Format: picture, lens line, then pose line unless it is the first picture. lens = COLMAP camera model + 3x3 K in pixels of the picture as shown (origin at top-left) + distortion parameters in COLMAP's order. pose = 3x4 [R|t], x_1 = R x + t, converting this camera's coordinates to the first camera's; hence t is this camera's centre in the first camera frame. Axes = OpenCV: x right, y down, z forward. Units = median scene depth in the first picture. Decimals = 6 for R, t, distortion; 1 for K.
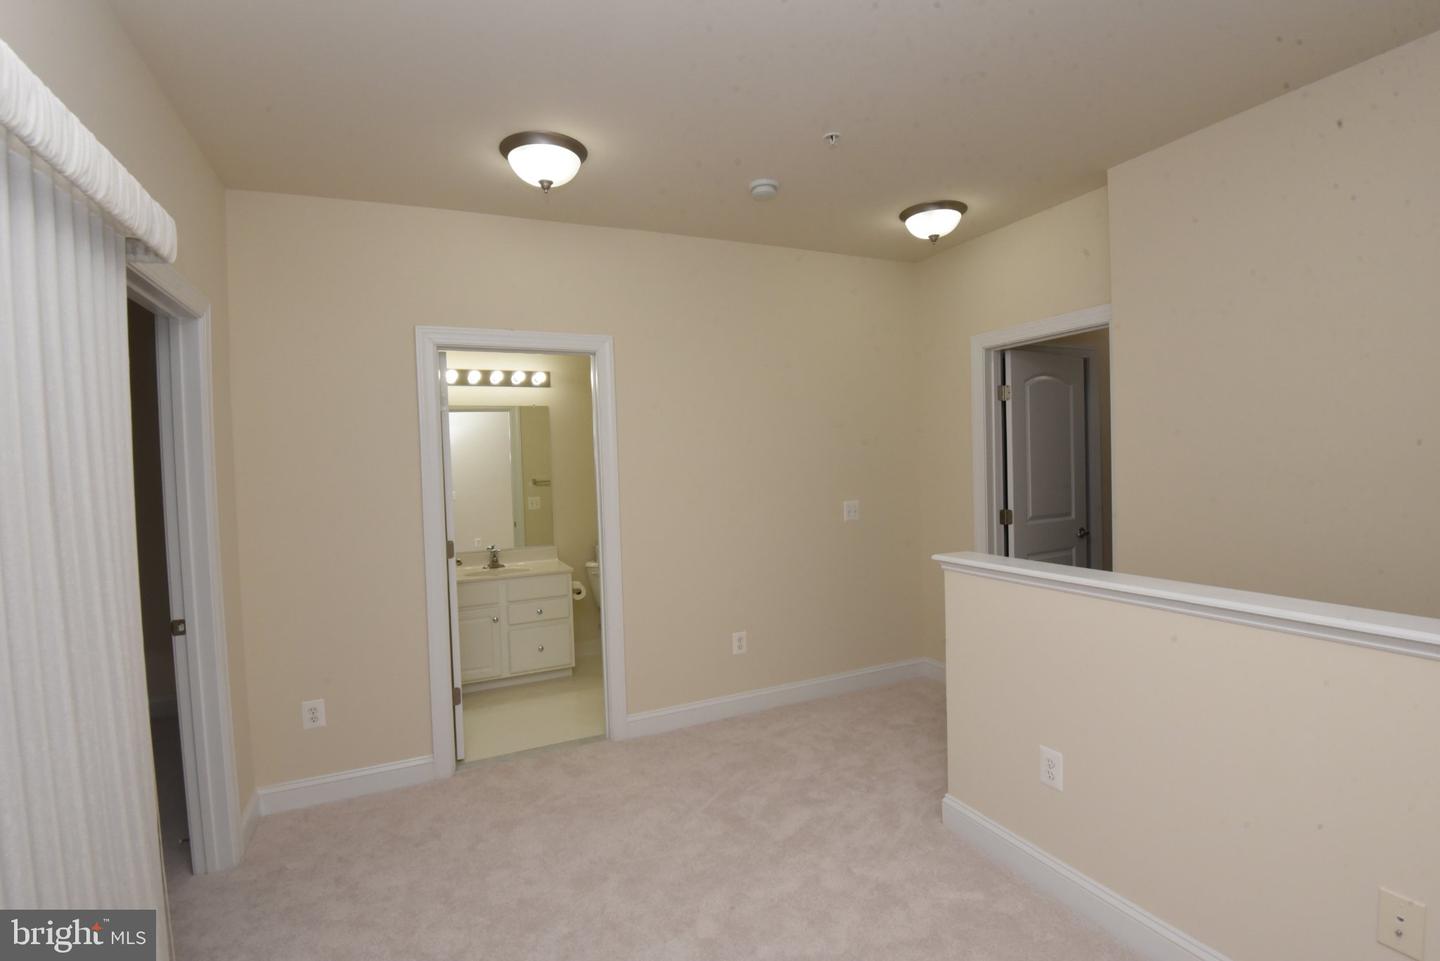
lens RADIAL K [[665.5, 0, 720.0], [0, 665.5, 480.5], [0, 0, 1]] dist [-0.016753, -0.018060]
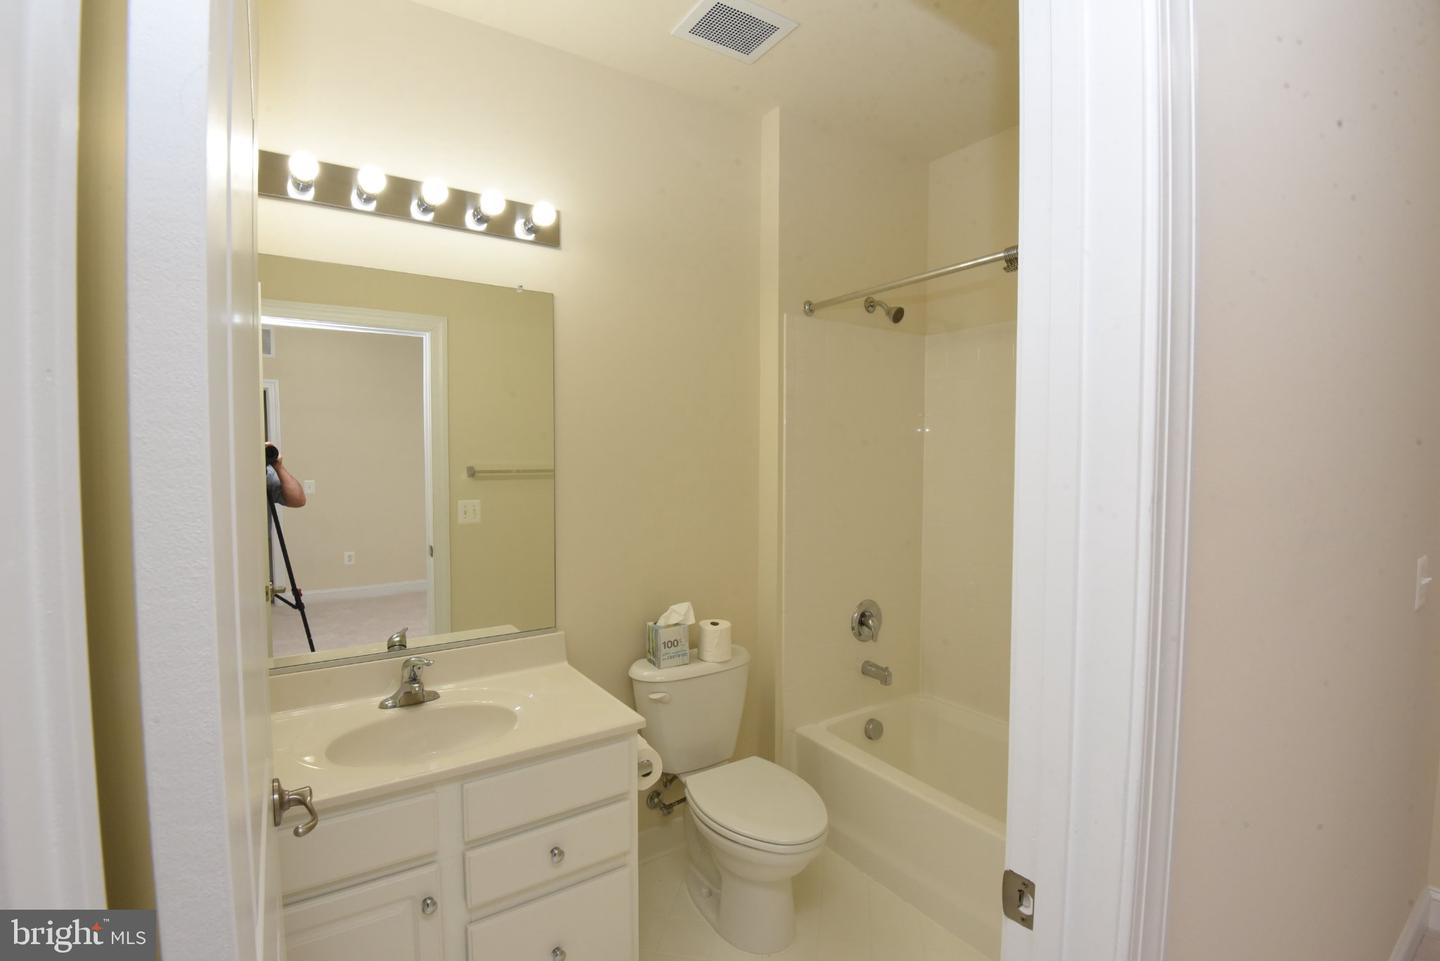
lens RADIAL K [[665.5, 0, 720.0], [0, 665.5, 480.5], [0, 0, 1]] dist [-0.016753, -0.018060]
pose [[0.986299, 0.022578, 0.163414, -0.226864], [-0.025743, 0.999519, 0.017273, -0.007397], [-0.162945, -0.021243, 0.986406, 0.593467]]
